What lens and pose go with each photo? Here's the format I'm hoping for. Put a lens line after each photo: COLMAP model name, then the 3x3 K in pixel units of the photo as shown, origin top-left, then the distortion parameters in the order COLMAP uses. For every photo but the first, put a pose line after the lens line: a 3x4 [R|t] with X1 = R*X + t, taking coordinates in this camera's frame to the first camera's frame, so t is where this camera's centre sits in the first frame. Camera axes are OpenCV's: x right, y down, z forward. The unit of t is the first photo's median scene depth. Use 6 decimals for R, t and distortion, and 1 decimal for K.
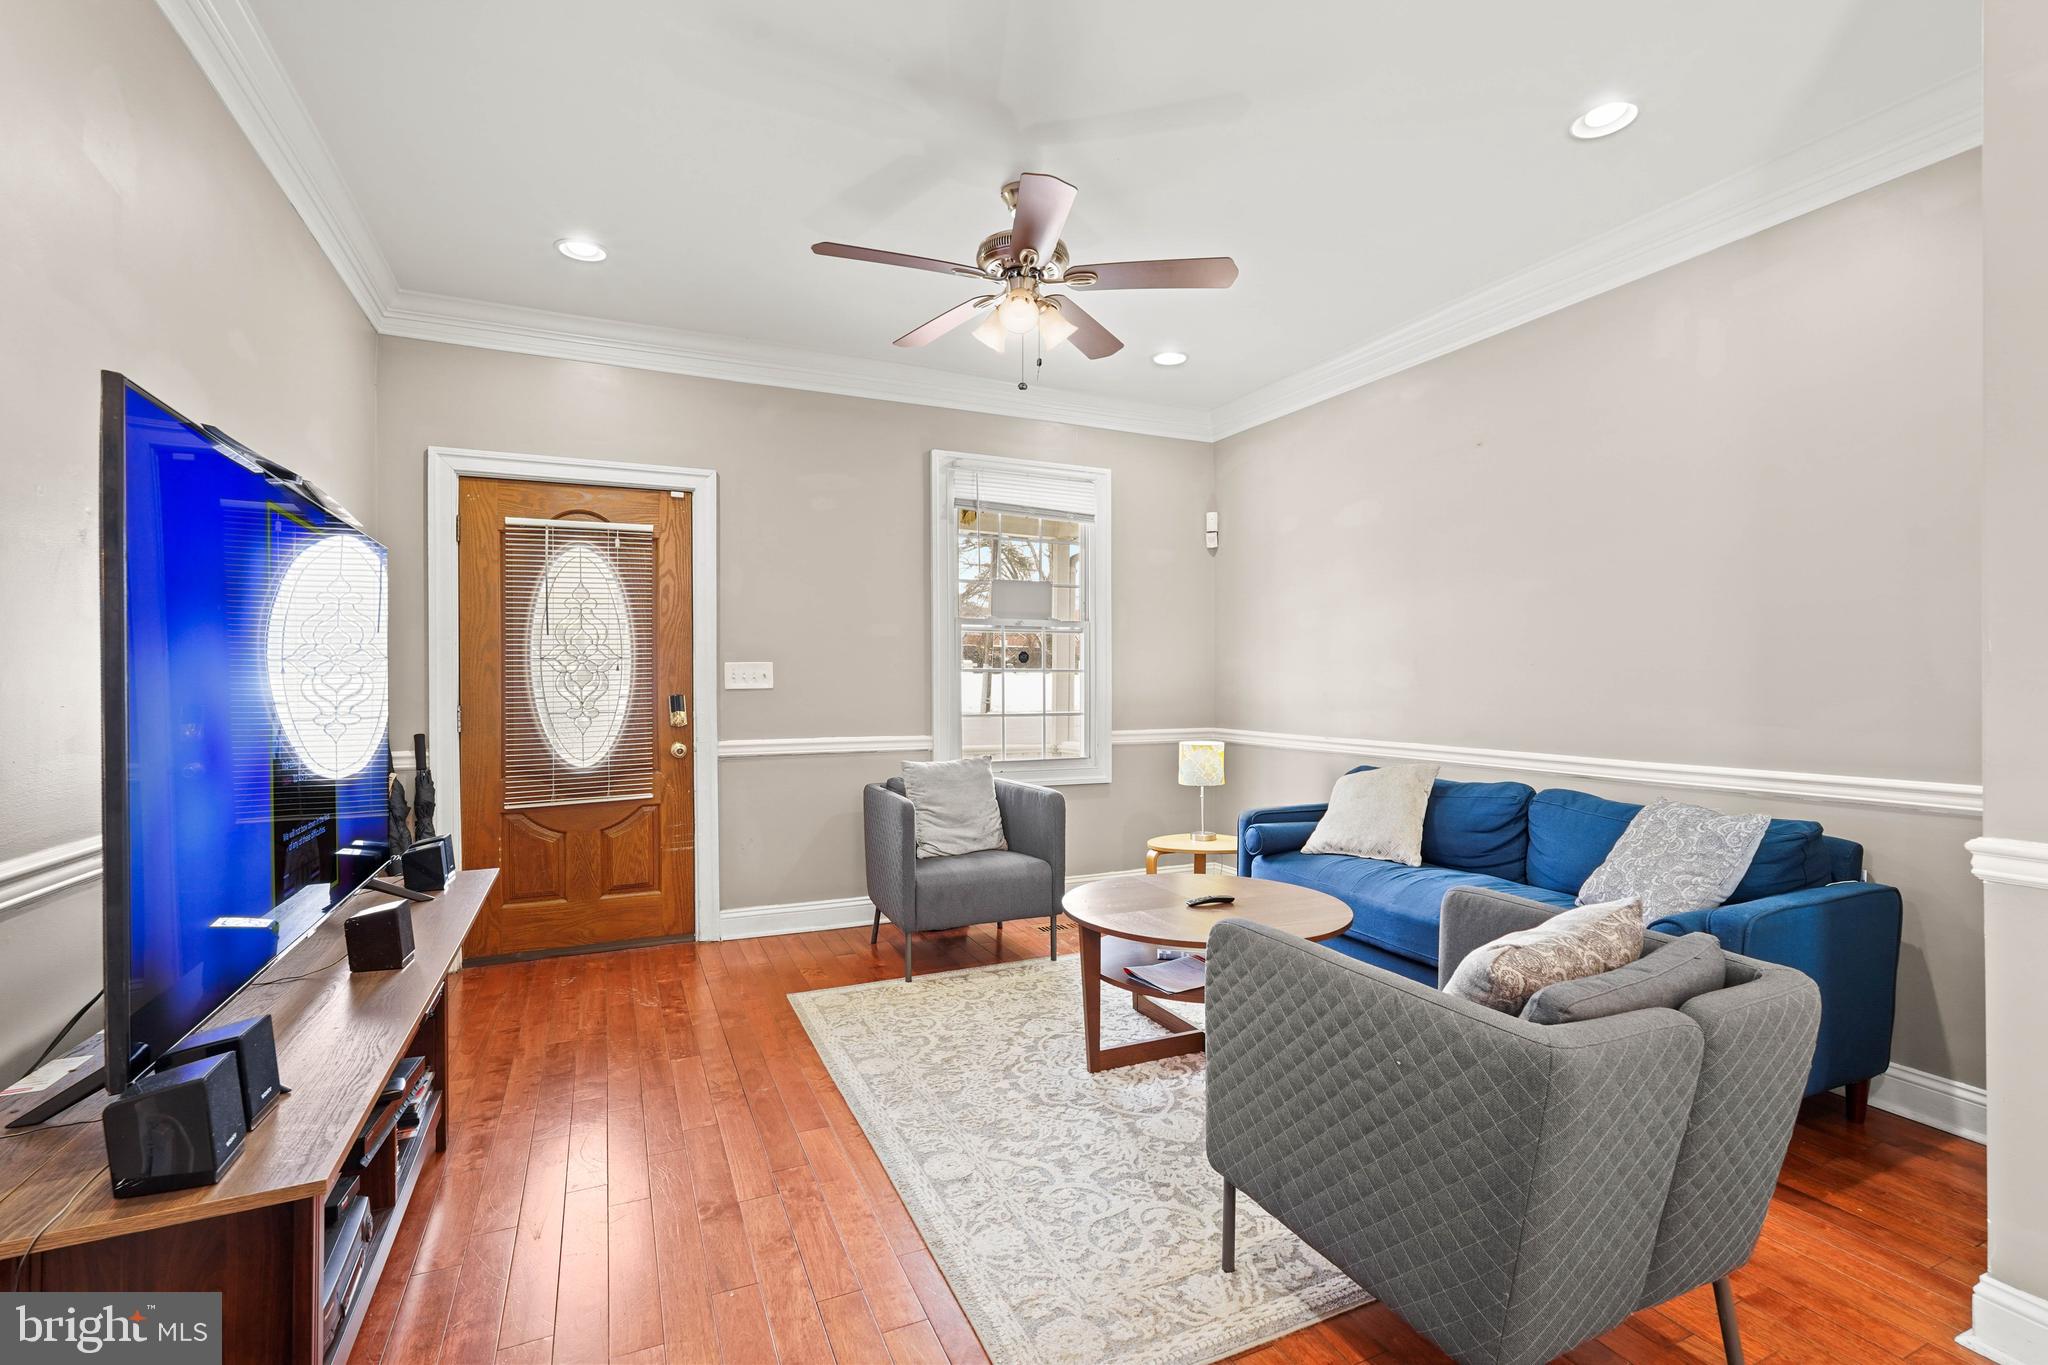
lens RADIAL K [[908.5, 0, 1017.1], [0, 908.5, 688.0], [0, 0, 1]] dist [0.000670, 0.000222]
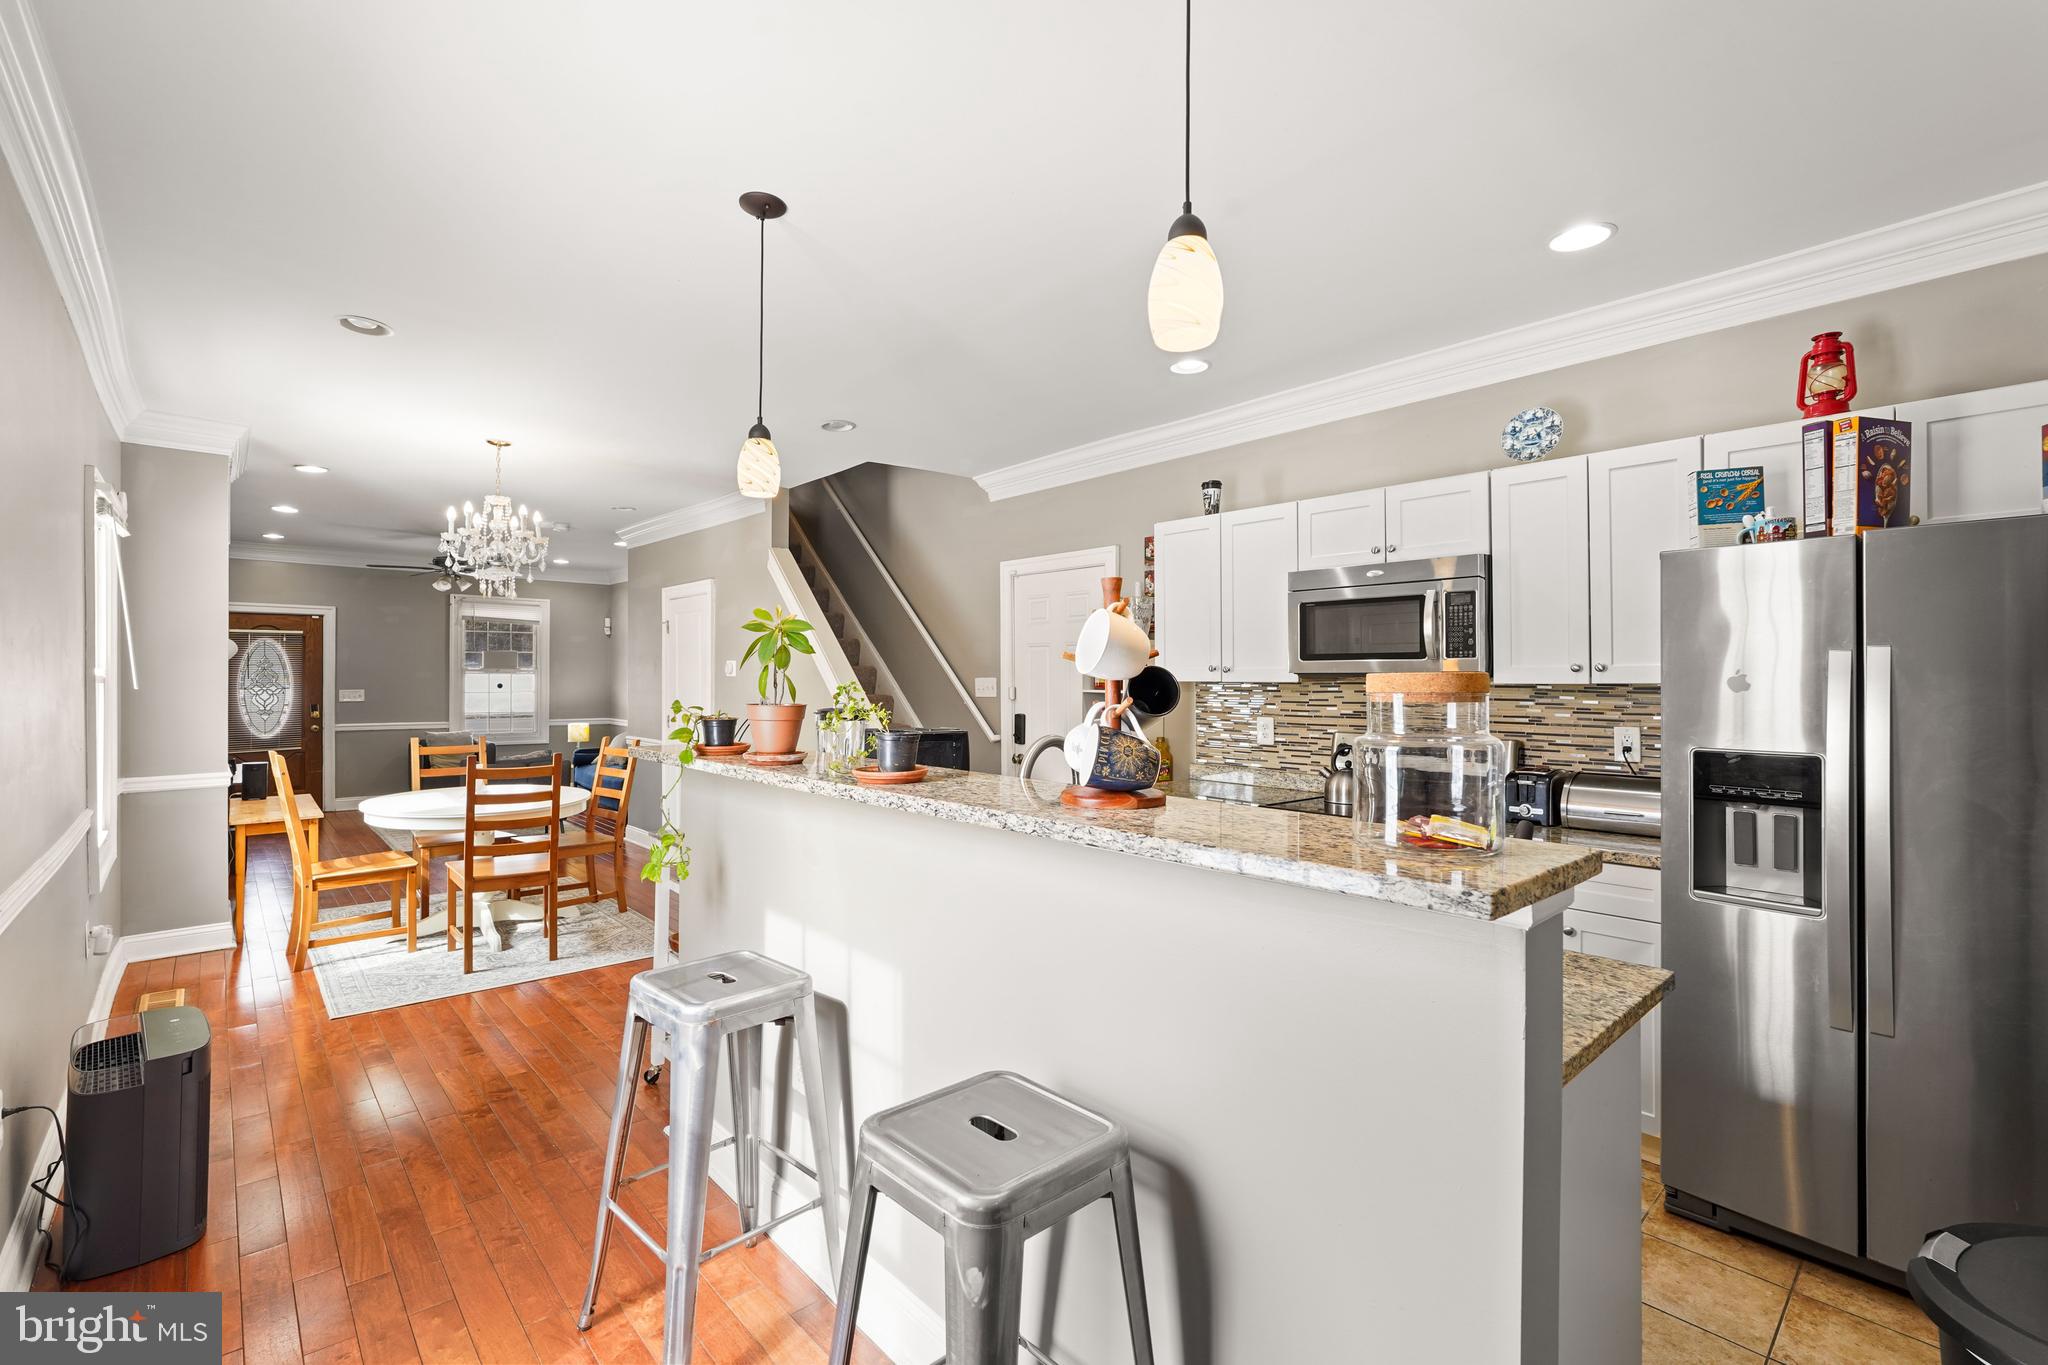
lens RADIAL K [[888.4, 0, 982.9], [0, 888.4, 684.5], [0, 0, 1]] dist [0.000249, 0.000057]
pose [[0.959857, 0.006271, 0.280419, 0.624111], [-0.004184, 0.999959, -0.008042, -0.031405], [-0.280458, 0.006546, 0.959844, -1.647211]]
